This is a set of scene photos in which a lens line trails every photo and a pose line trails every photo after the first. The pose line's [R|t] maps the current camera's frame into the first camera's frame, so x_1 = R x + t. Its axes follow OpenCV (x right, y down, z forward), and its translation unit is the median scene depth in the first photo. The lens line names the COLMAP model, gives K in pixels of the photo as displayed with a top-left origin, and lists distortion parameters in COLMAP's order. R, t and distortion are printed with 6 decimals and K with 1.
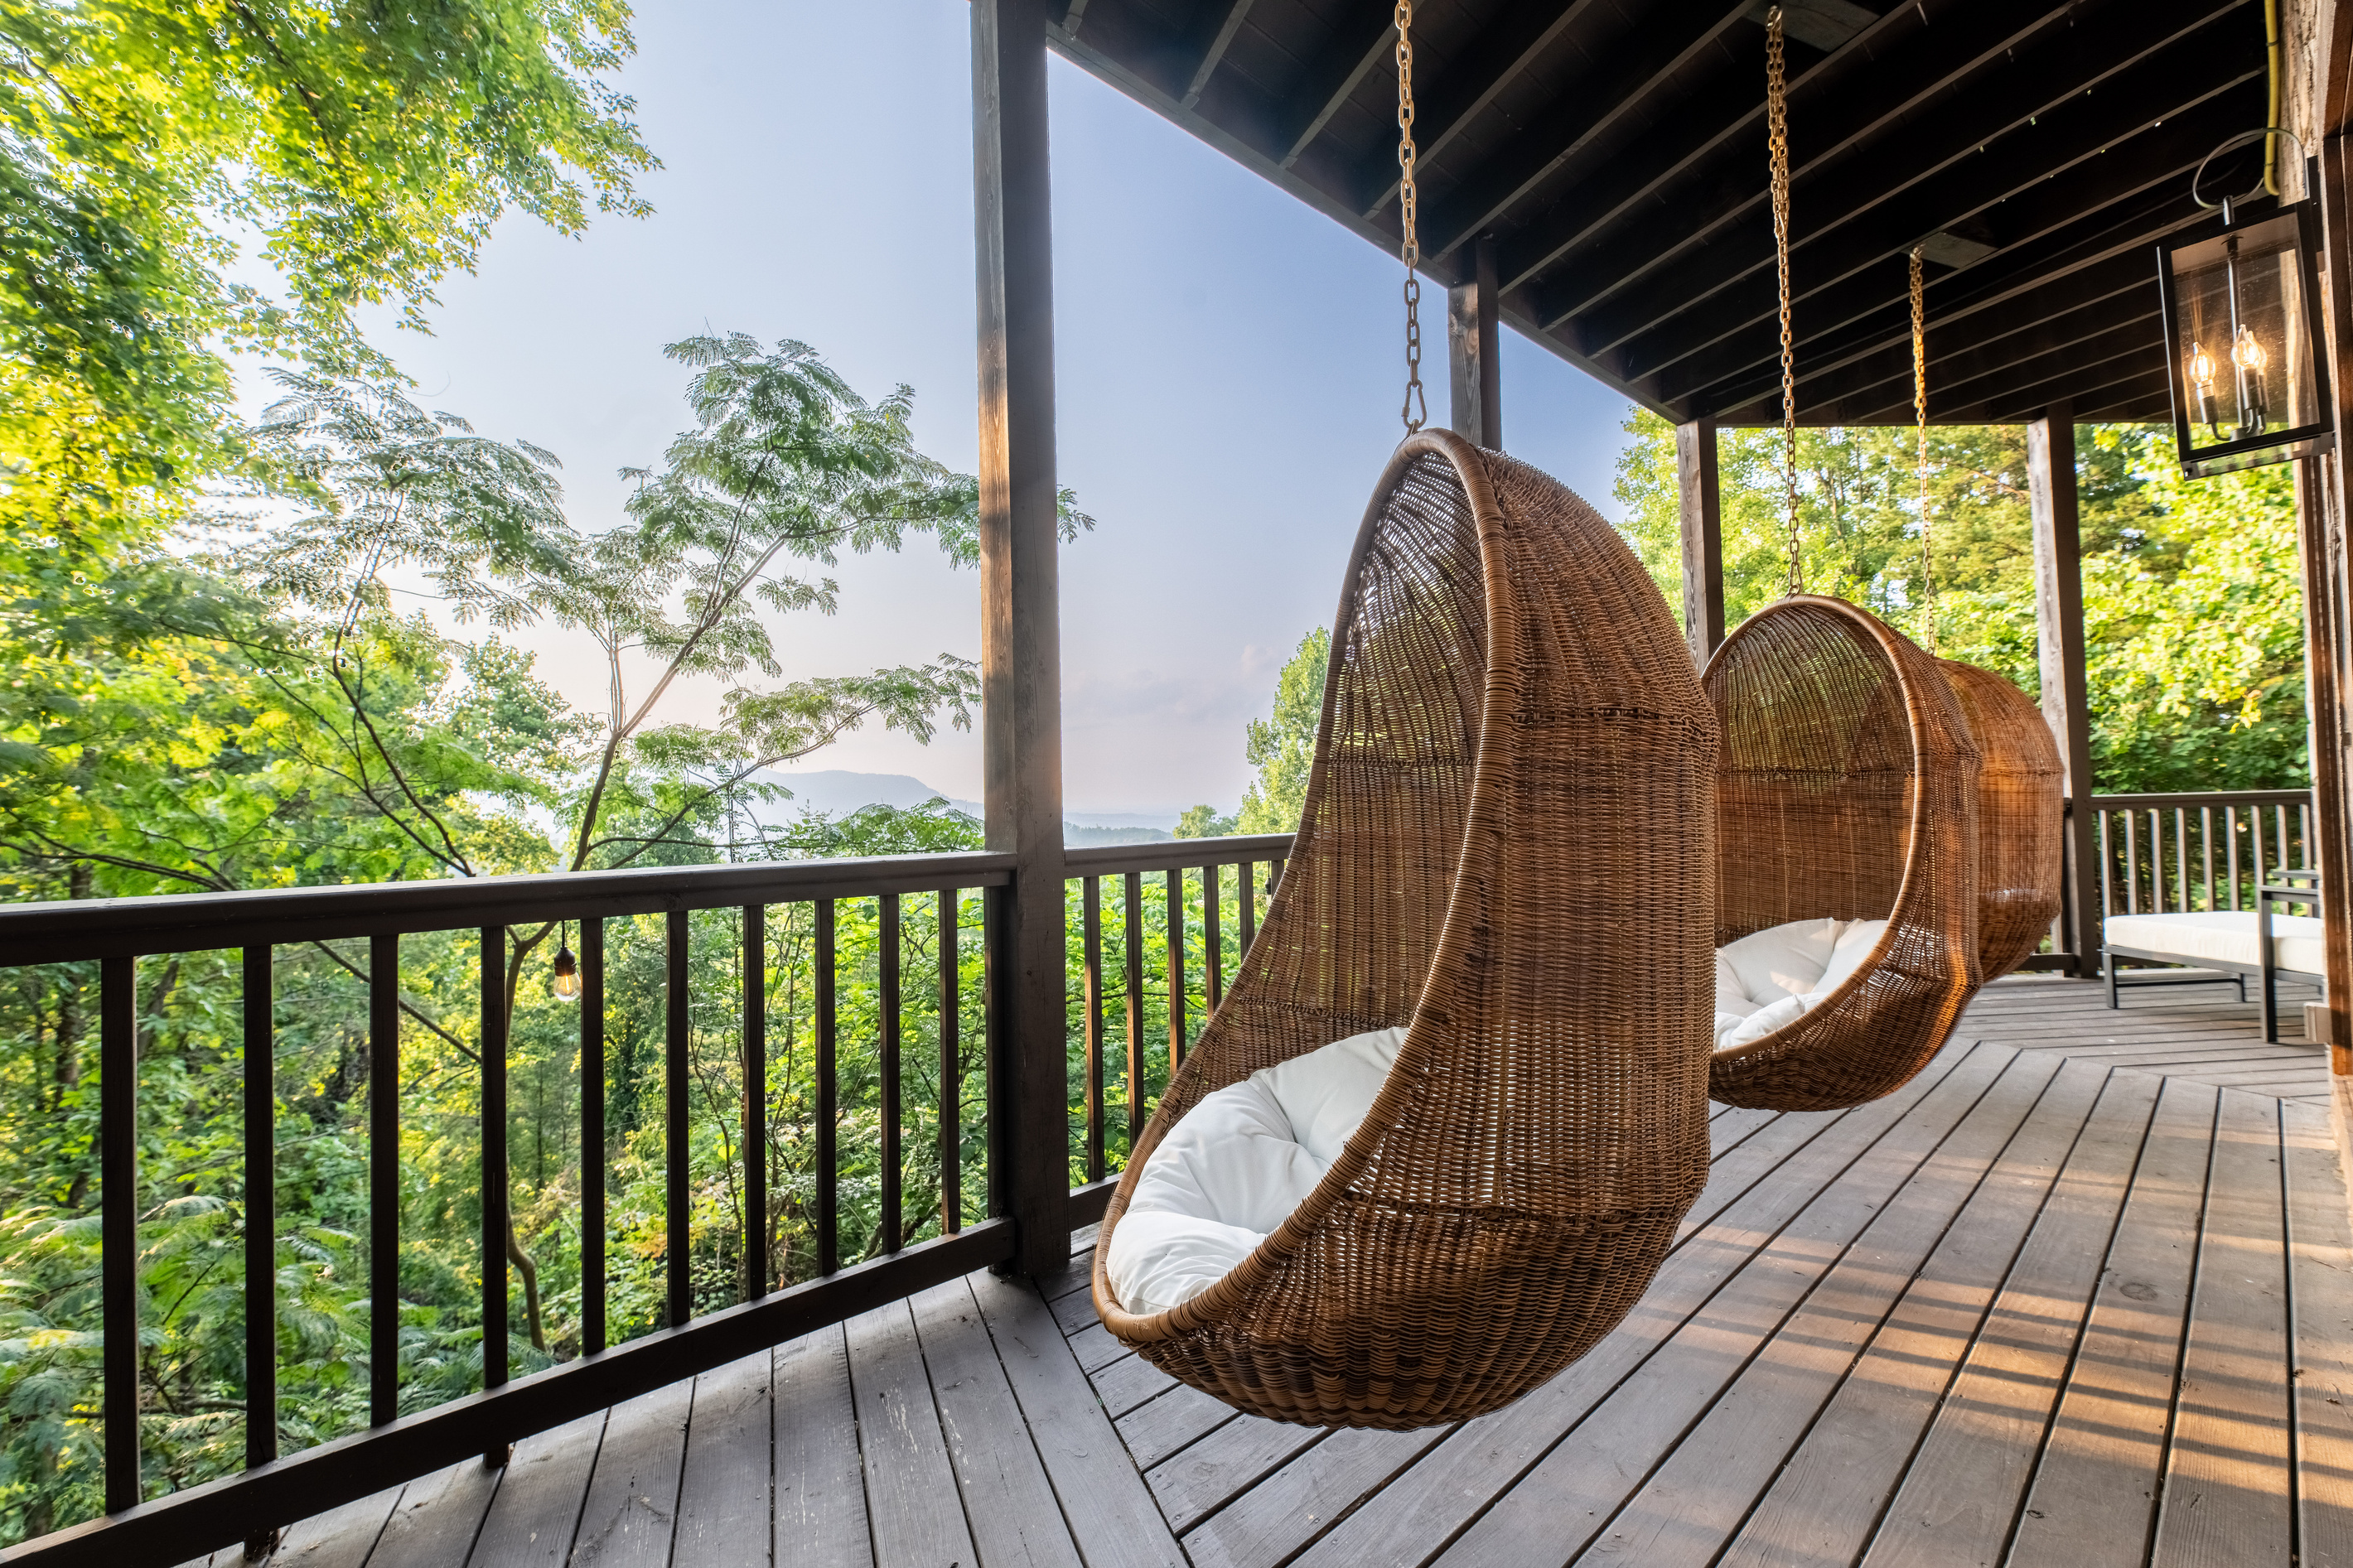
lens RADIAL K [[1010.8, 0, 1172.0], [0, 1010.8, 786.4], [0, 0, 1]] dist [-0.005237, -0.000690]
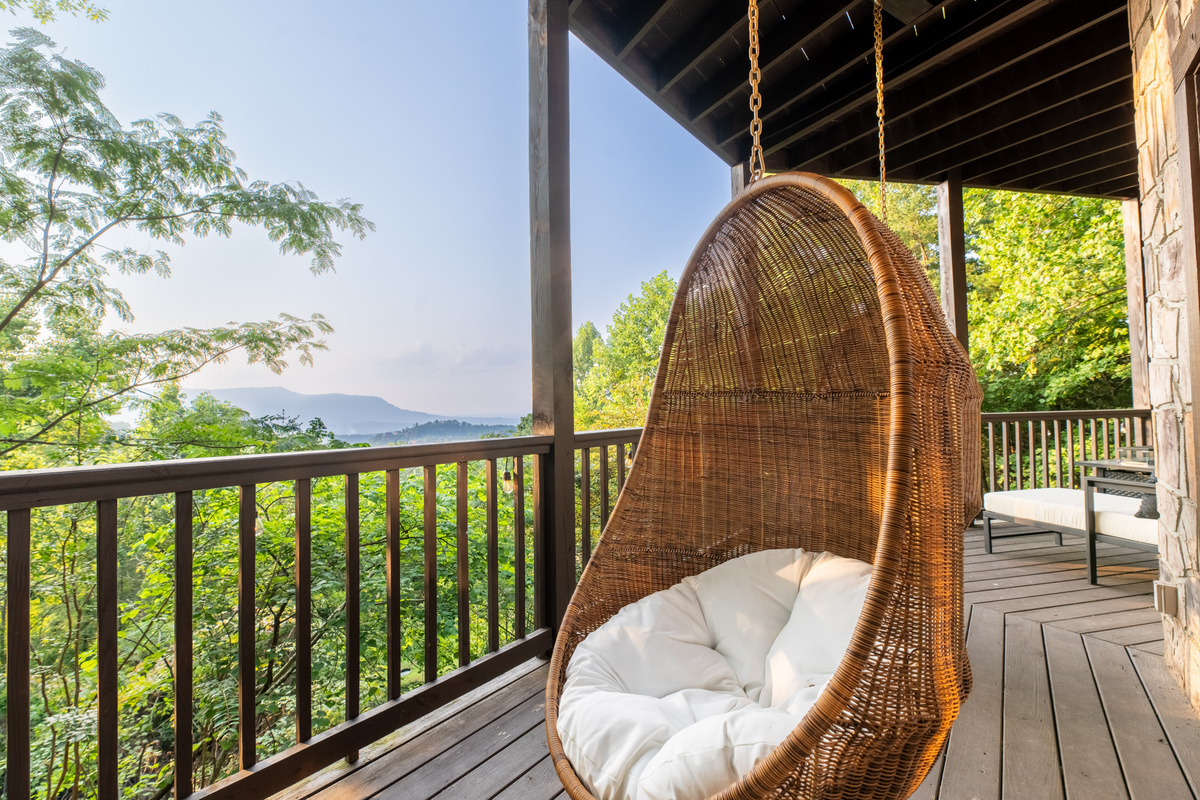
lens RADIAL K [[515.5, 0, 607.3], [0, 515.5, 400.9], [0, 0, 1]] dist [-0.005237, -0.000690]
pose [[0.986424, 0.008980, 0.163975, 0.124019], [-0.008034, 0.999947, -0.006433, -0.000789], [-0.164024, 0.005028, 0.986444, 0.173436]]
